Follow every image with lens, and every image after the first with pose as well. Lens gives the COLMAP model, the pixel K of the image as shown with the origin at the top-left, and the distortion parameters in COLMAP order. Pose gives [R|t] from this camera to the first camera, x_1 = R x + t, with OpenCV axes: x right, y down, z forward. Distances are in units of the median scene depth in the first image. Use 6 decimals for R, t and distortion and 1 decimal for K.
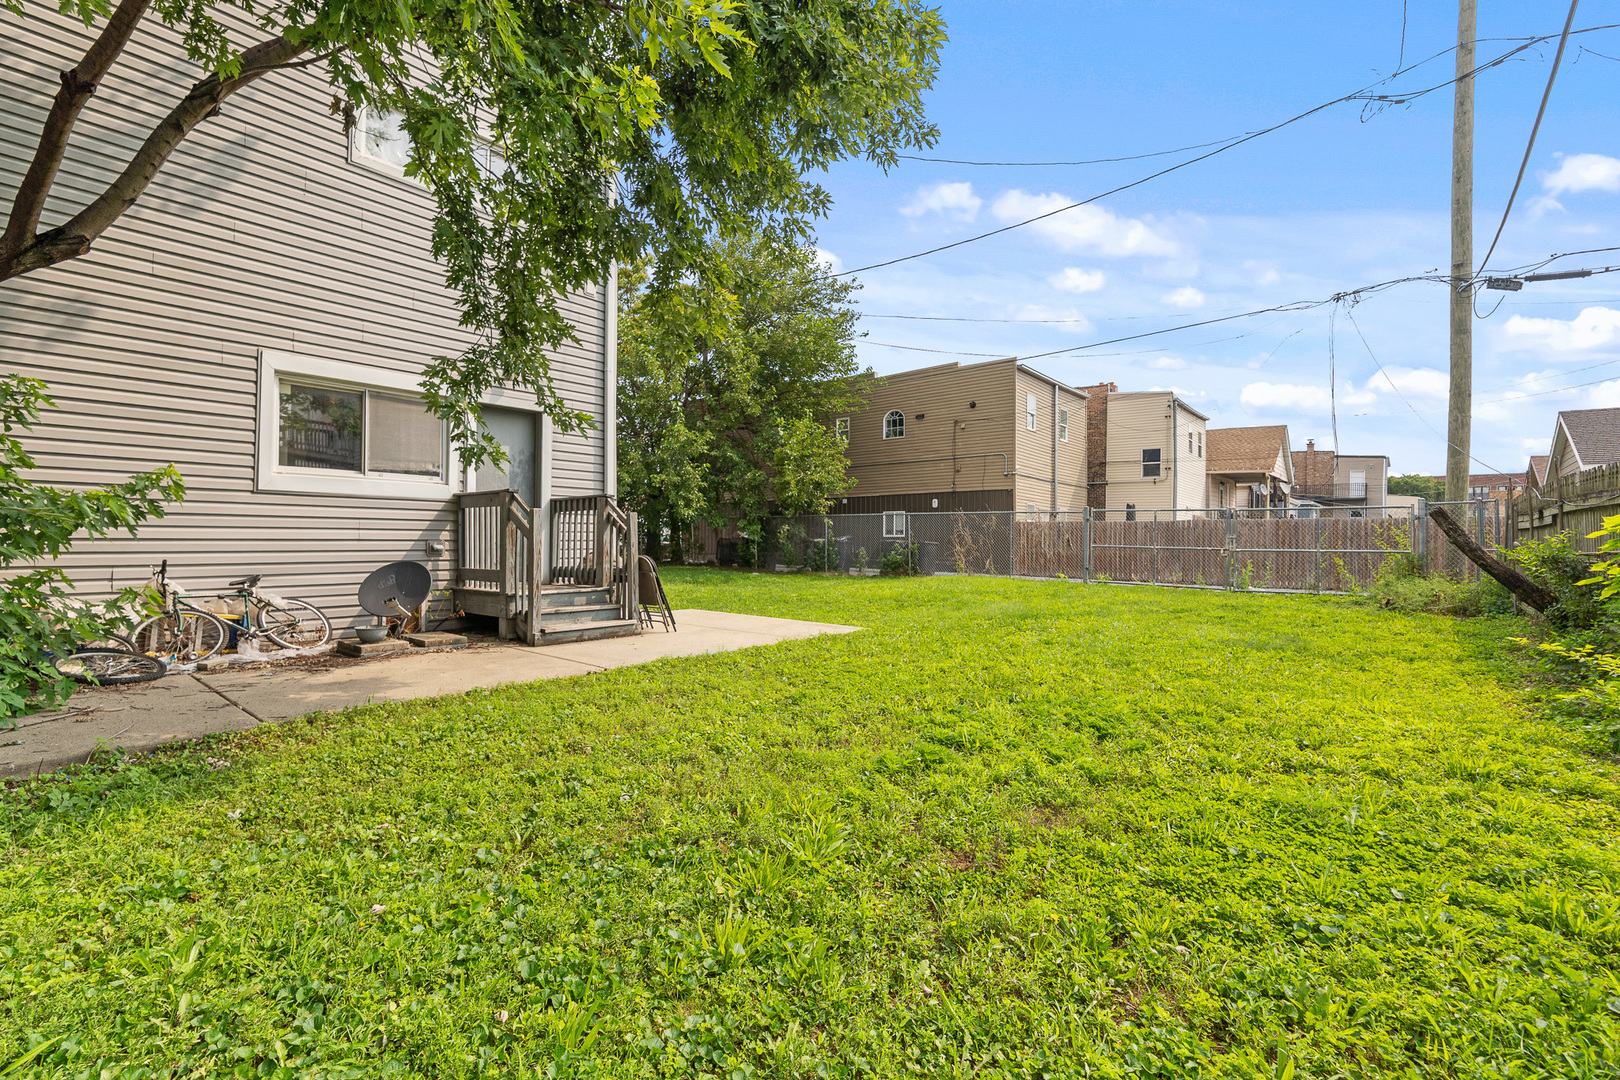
lens RADIAL K [[733.9, 0, 800.2], [0, 733.9, 542.8], [0, 0, 1]] dist [-0.009044, 0.000221]
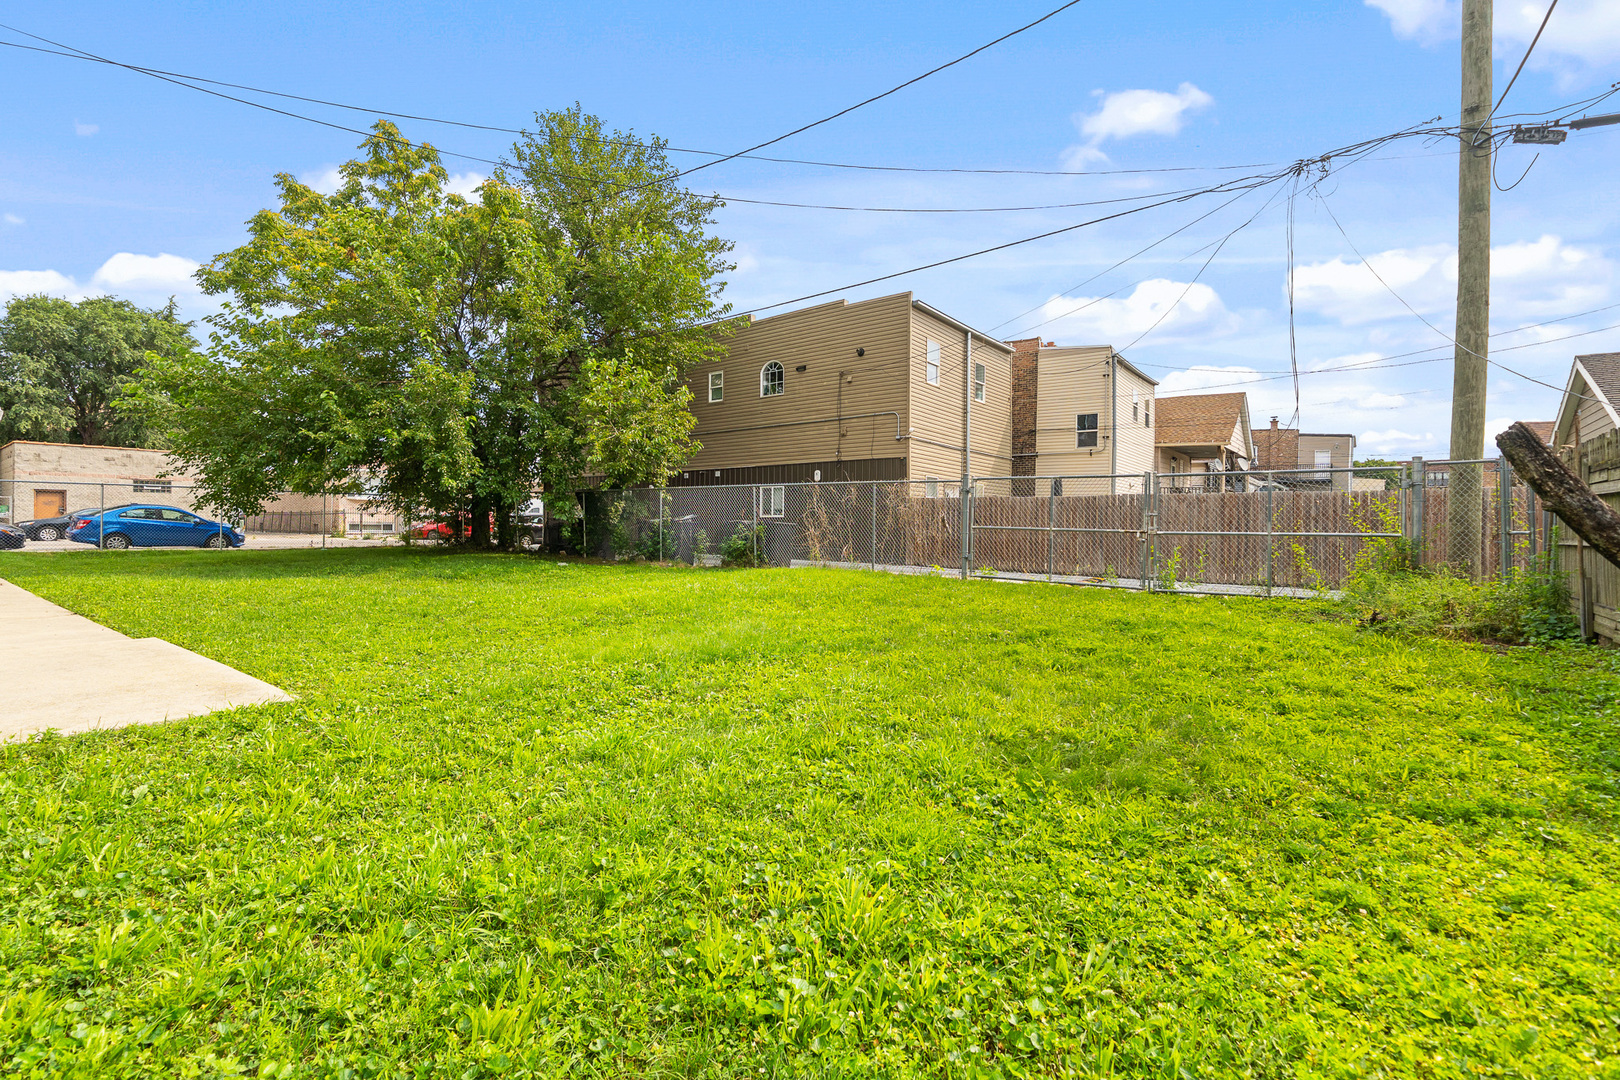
lens RADIAL K [[733.9, 0, 819.9], [0, 733.9, 532.3], [0, 0, 1]] dist [-0.009044, 0.000221]
pose [[0.998713, 0.002309, 0.050674, 0.146404], [-0.002640, 0.999976, 0.006468, 0.003587], [-0.050658, -0.006593, 0.998694, 0.194336]]
